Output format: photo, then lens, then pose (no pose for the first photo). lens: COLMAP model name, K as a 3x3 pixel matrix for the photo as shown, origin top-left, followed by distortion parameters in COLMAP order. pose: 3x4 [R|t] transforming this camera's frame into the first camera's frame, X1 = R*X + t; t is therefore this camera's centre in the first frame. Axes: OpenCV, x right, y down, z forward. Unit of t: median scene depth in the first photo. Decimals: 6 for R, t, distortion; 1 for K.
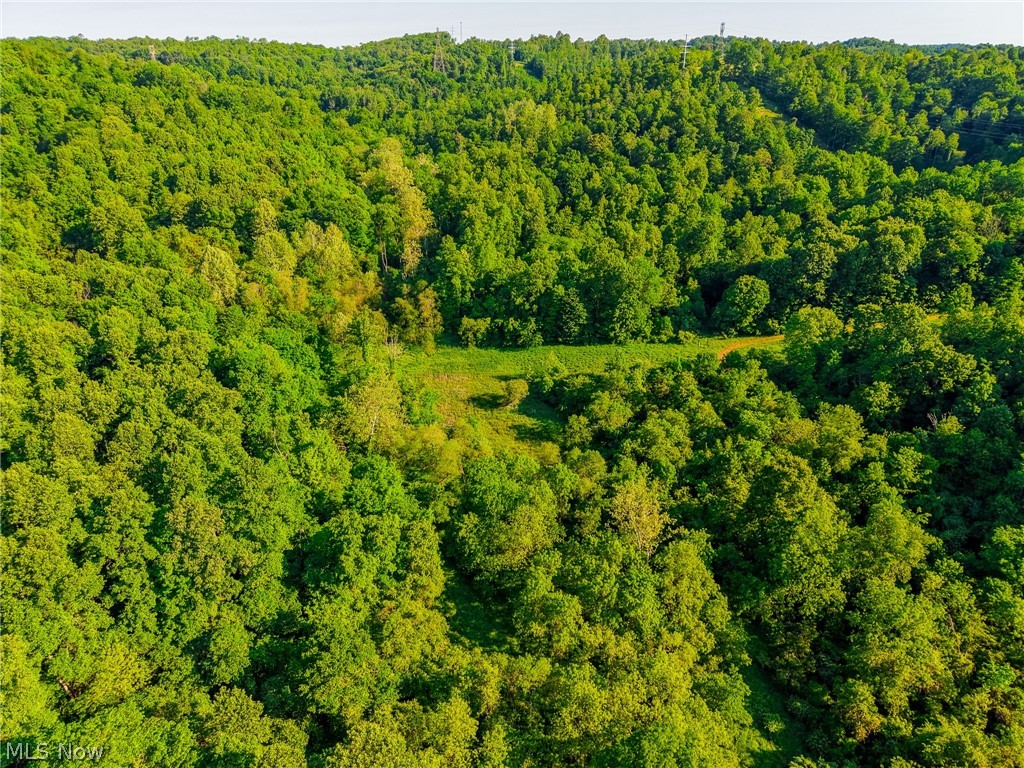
lens RADIAL K [[684.3, 0, 512.0], [0, 684.3, 384.0], [0, 0, 1]] dist [0.033839, -0.036719]
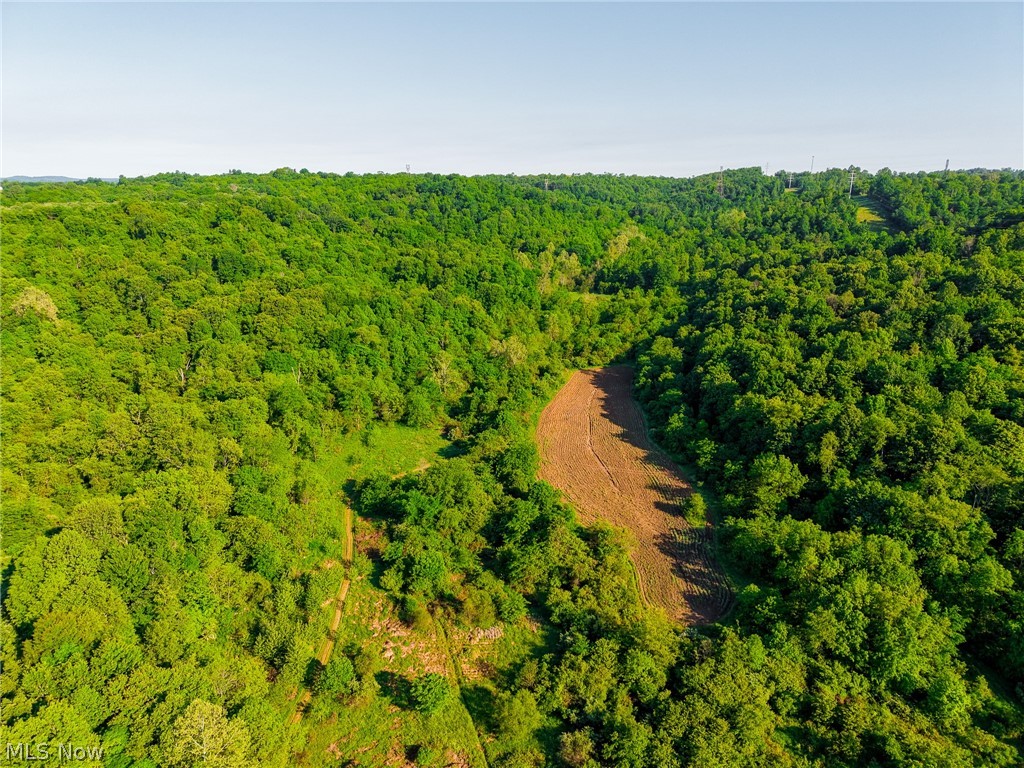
lens RADIAL K [[684.3, 0, 512.0], [0, 684.3, 384.0], [0, 0, 1]] dist [0.033839, -0.036719]
pose [[0.862746, 0.140089, -0.485844, 0.542999], [-0.216898, 0.970495, -0.105327, 0.354852], [0.456754, 0.196249, 0.867676, -0.741076]]
